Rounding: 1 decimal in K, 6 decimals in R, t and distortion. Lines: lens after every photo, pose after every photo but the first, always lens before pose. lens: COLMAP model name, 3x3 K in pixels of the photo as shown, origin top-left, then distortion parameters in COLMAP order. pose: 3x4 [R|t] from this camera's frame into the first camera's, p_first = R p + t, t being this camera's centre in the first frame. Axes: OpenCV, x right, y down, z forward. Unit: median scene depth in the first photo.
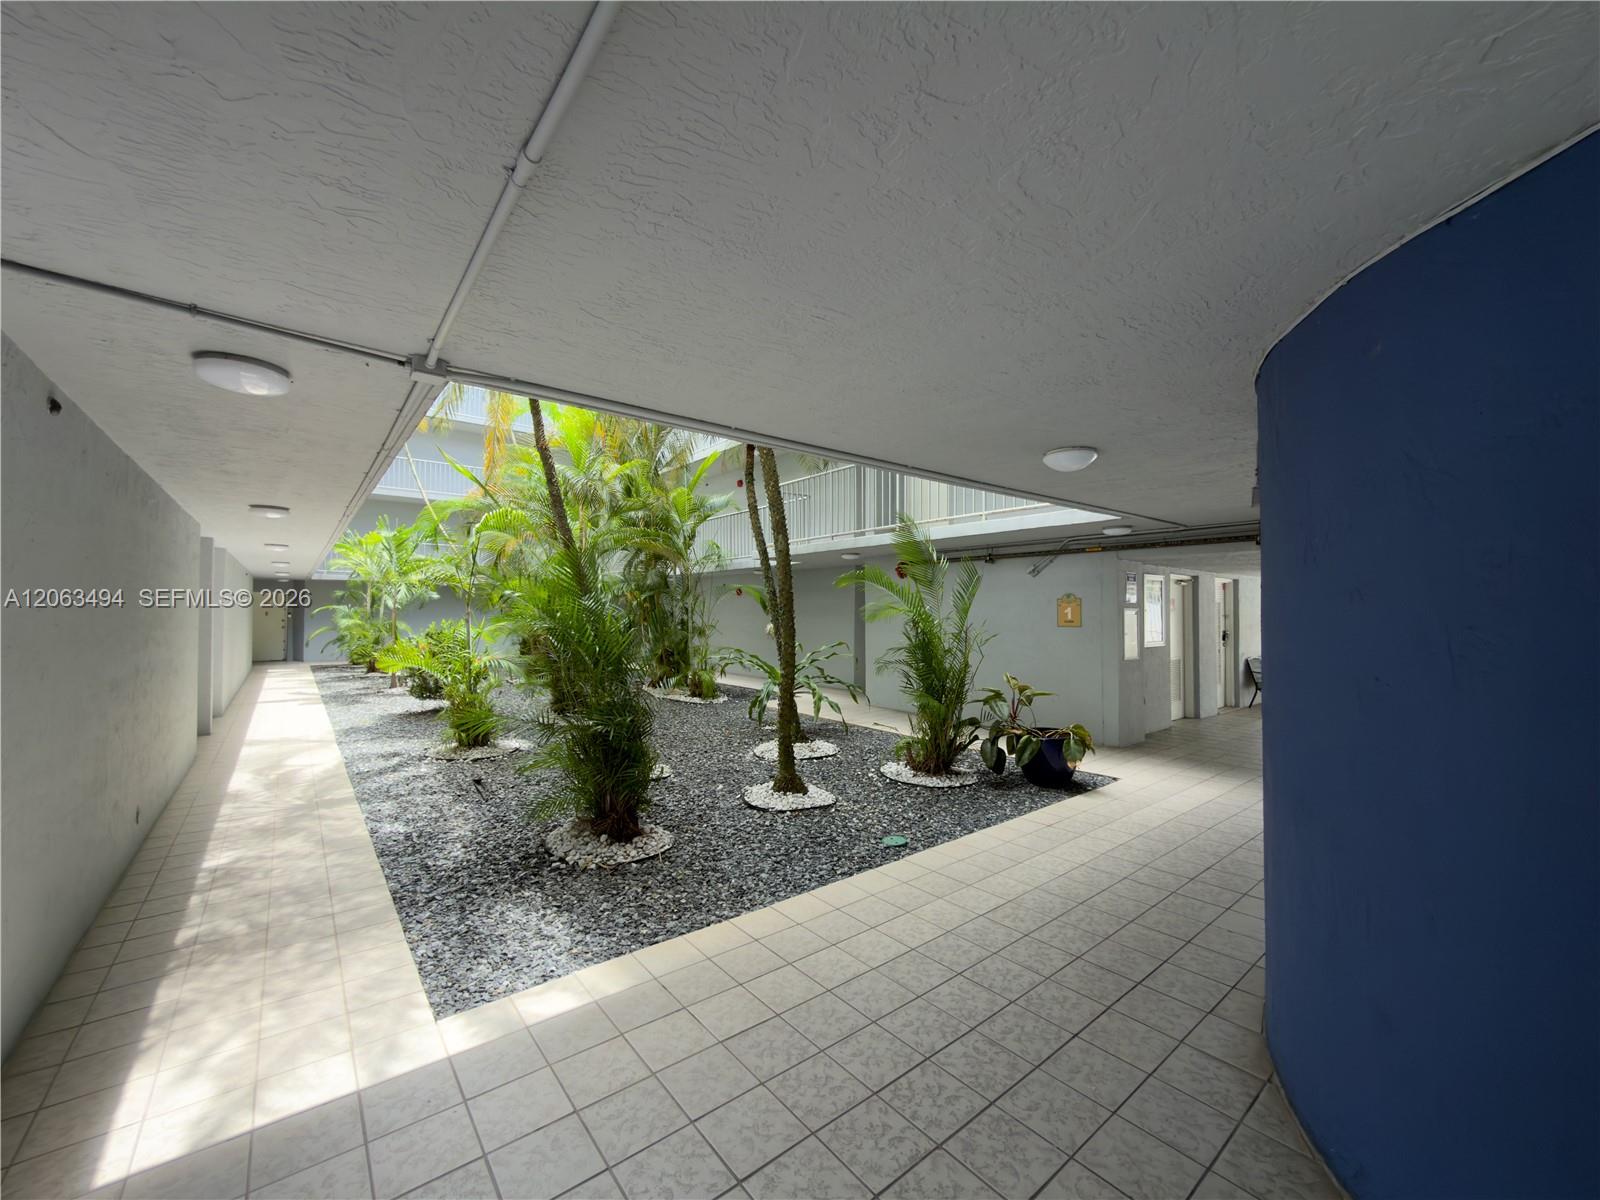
lens RADIAL K [[636.7, 0, 799.6], [0, 636.7, 599.3], [0, 0, 1]] dist [0.002261, -0.000062]
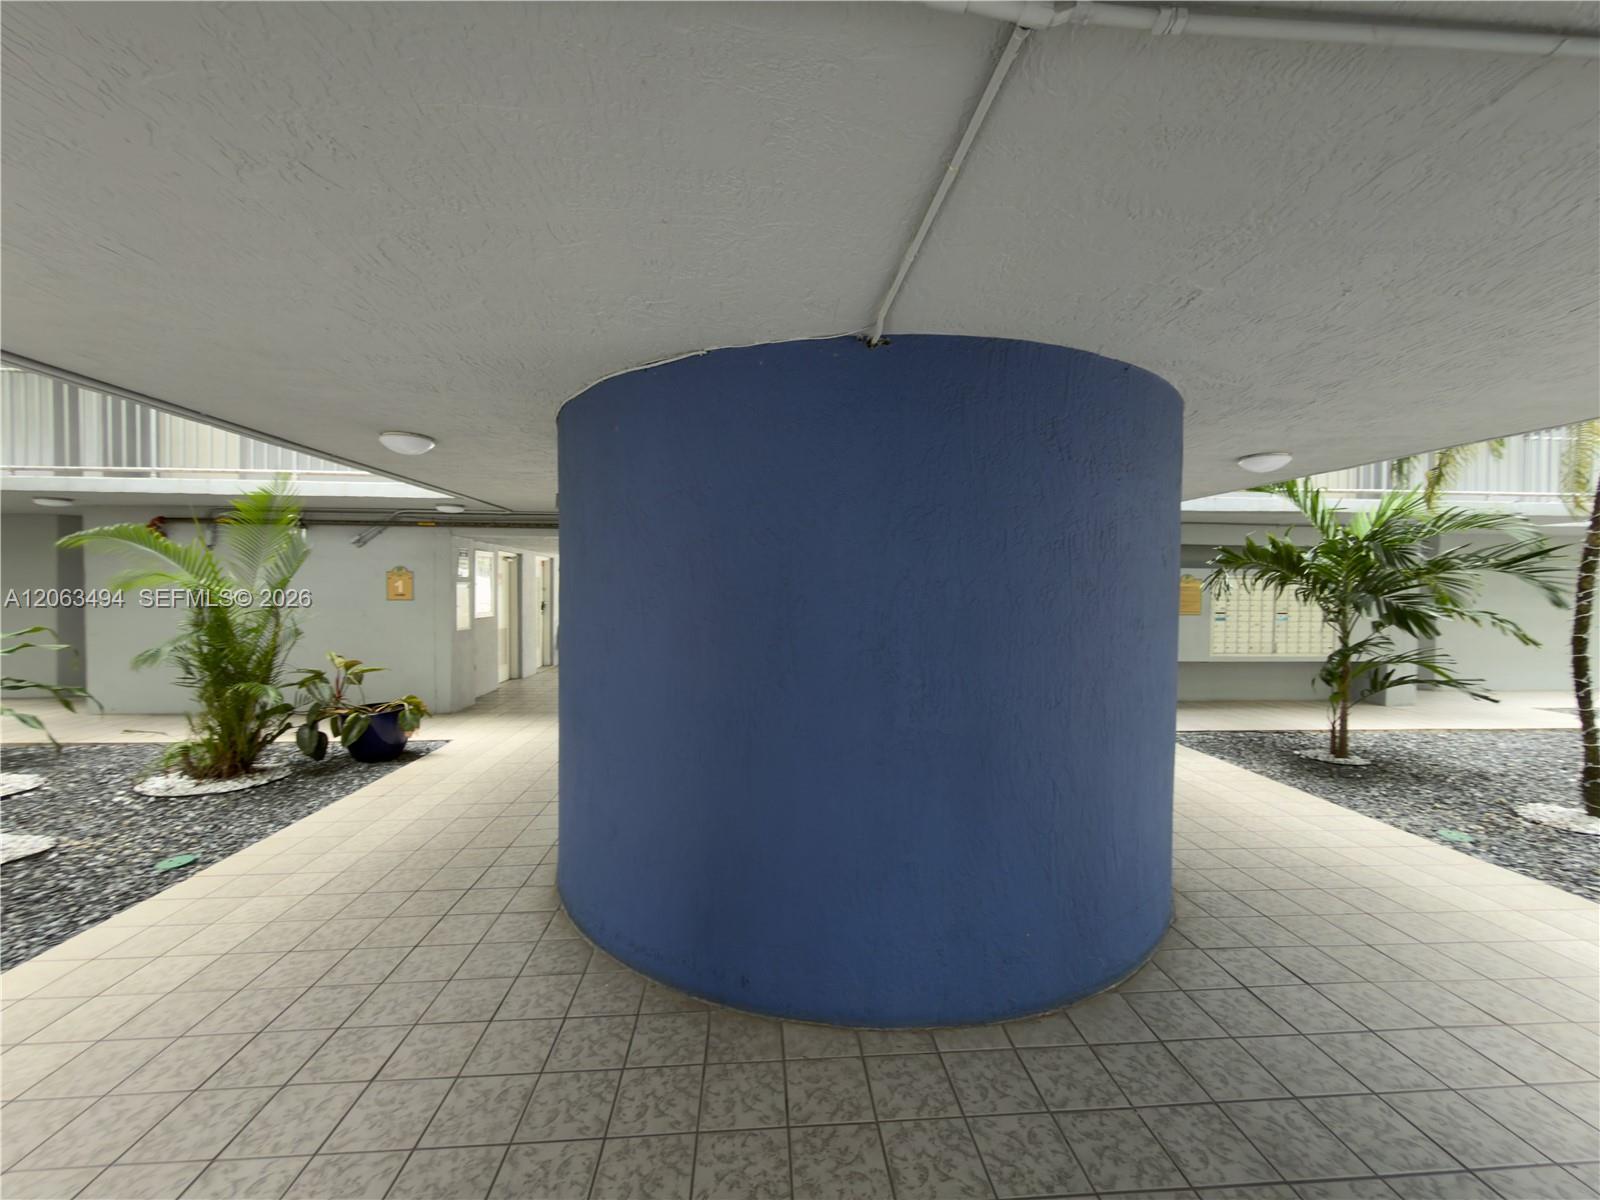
lens RADIAL K [[636.7, 0, 799.6], [0, 636.7, 599.3], [0, 0, 1]] dist [0.002261, -0.000062]
pose [[0.567831, -0.013913, 0.823028, -0.058693], [-0.021844, 0.999250, 0.031963, -0.005090], [-0.822855, -0.036128, 0.567101, -0.107005]]
